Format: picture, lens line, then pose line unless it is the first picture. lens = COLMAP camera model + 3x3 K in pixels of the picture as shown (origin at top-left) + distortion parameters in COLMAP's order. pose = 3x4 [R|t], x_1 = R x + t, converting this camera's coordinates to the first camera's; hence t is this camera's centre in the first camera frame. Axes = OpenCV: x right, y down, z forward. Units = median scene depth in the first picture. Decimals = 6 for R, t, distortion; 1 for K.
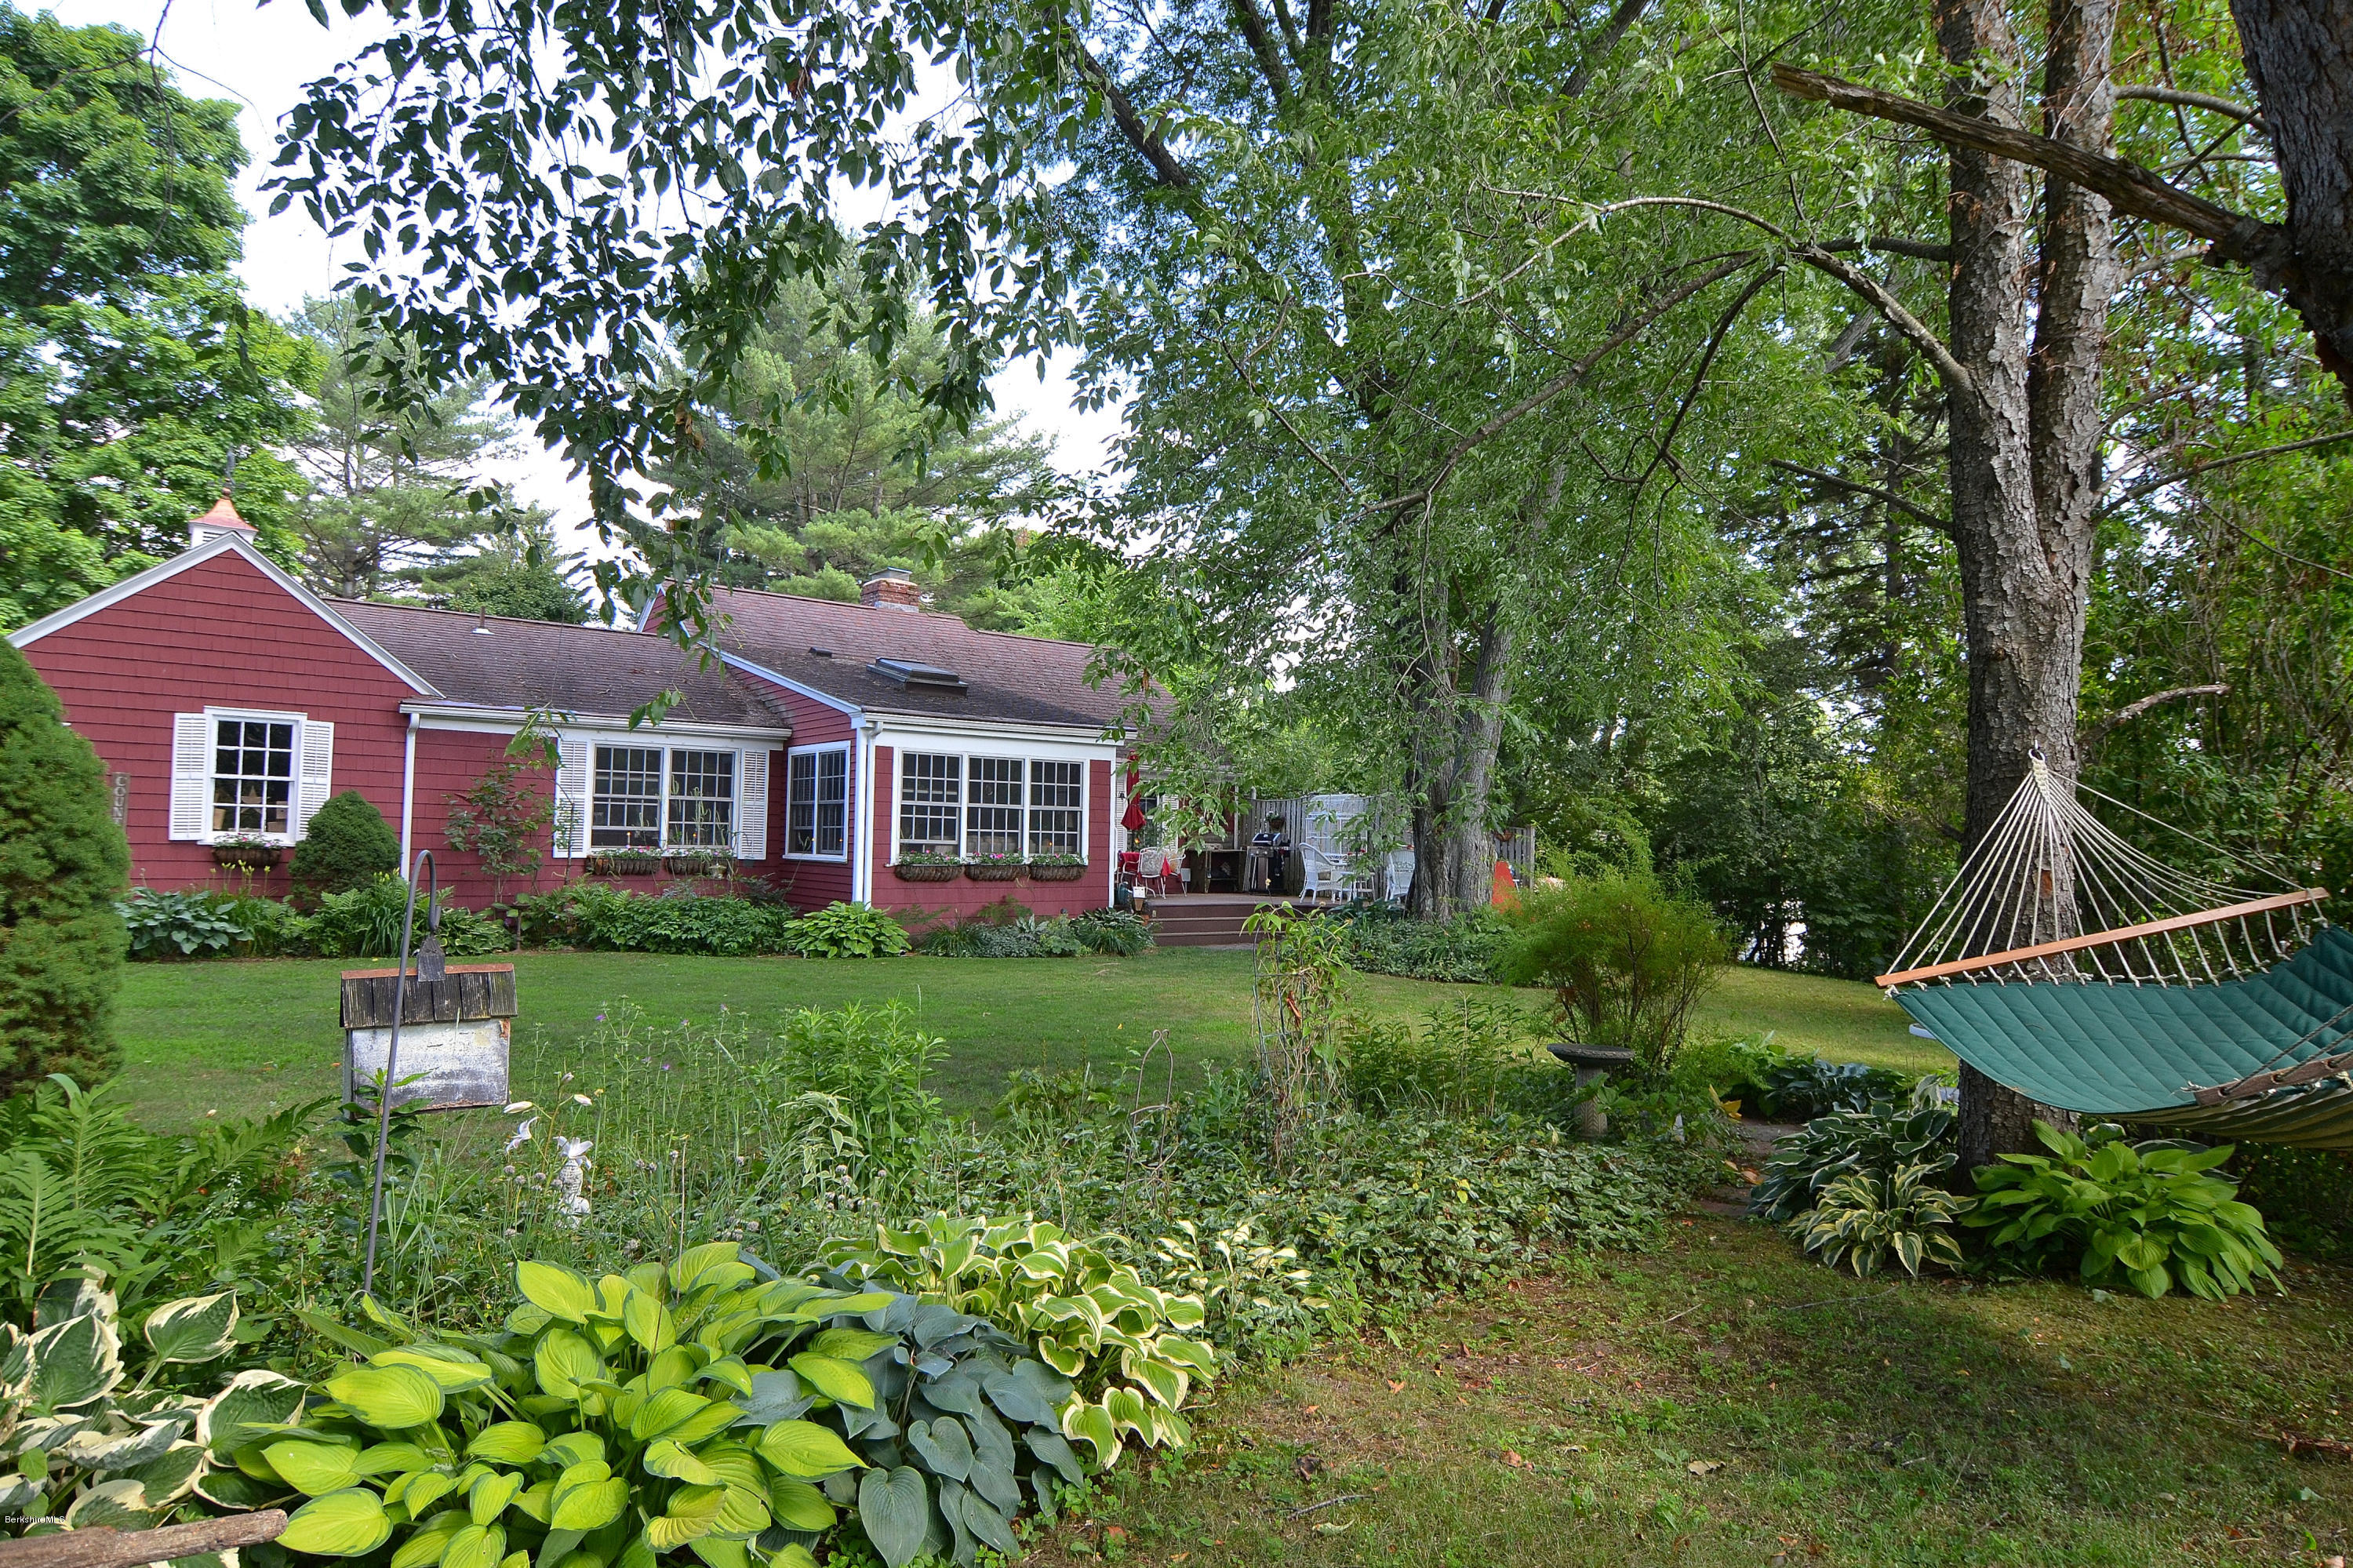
lens RADIAL K [[1278.6, 0, 1186.7], [0, 1278.6, 784.6], [0, 0, 1]] dist [-0.013559, -0.006140]
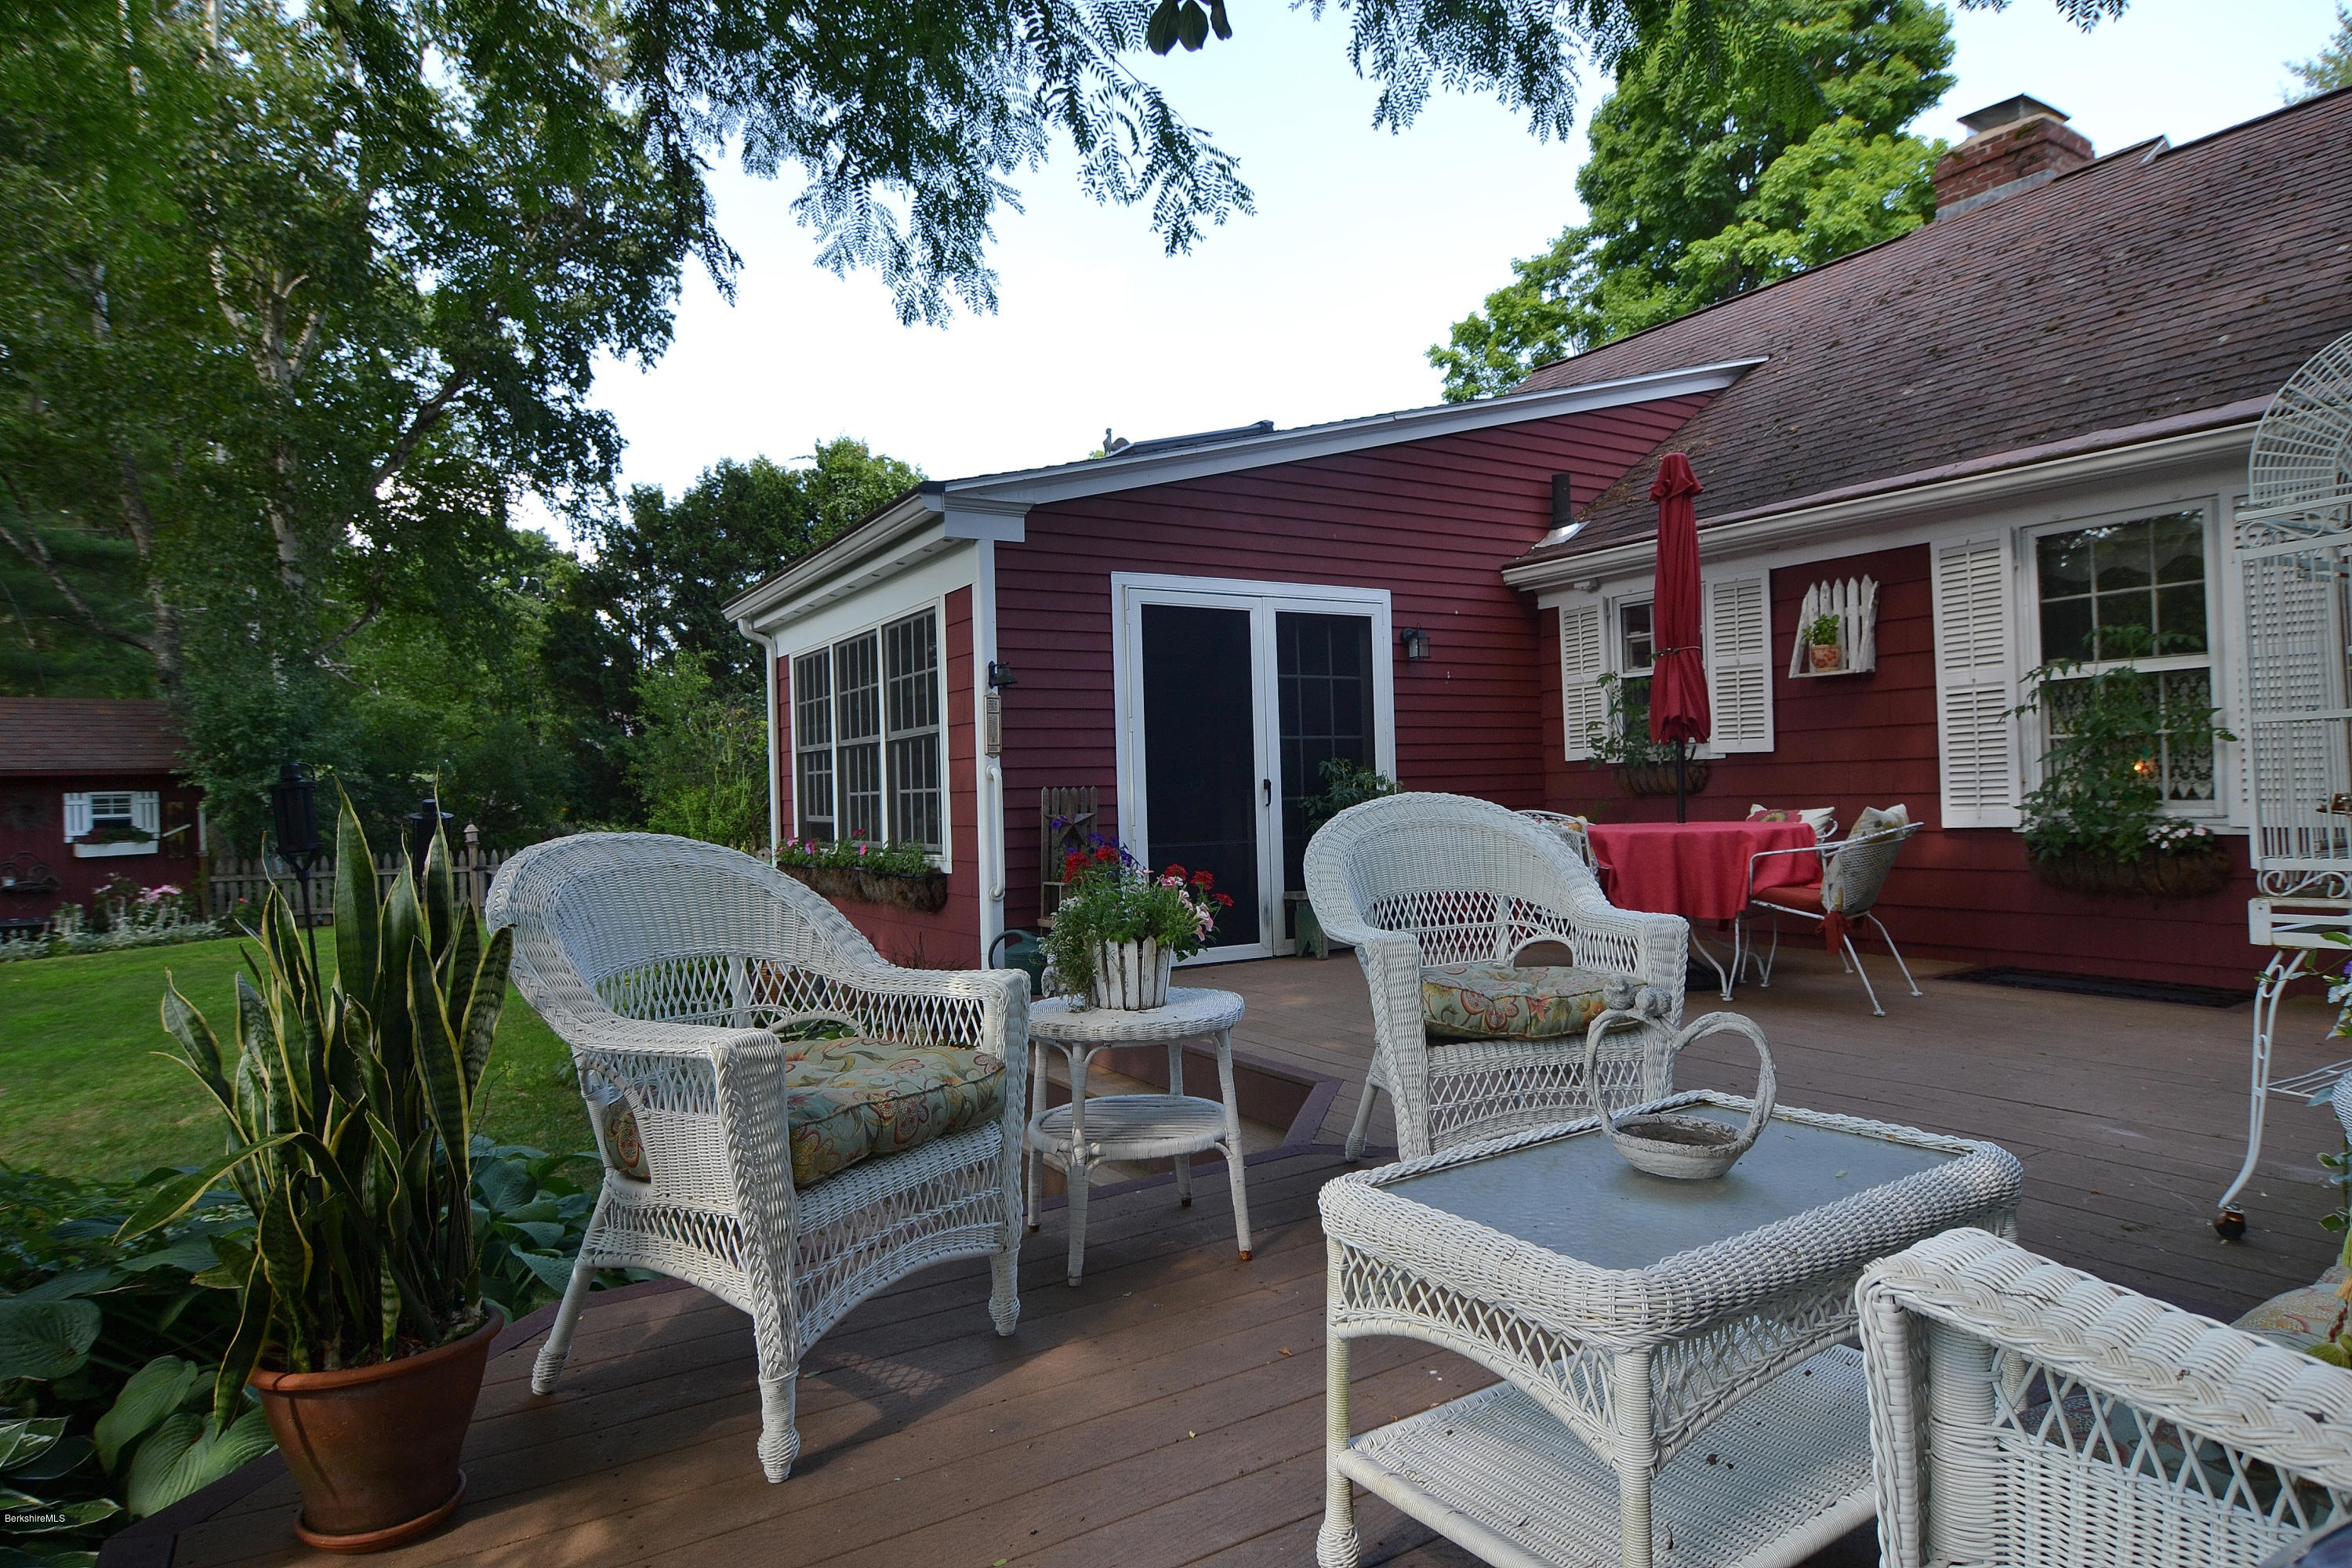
lens RADIAL K [[1334.1, 0, 1180.6], [0, 1334.1, 782.9], [0, 0, 1]] dist [-0.015044, -0.000591]
pose [[-0.105592, -0.017714, -0.994252, 0.337524], [0.081121, 0.996355, -0.026367, 0.056381], [0.991095, -0.083439, -0.103770, 1.207399]]
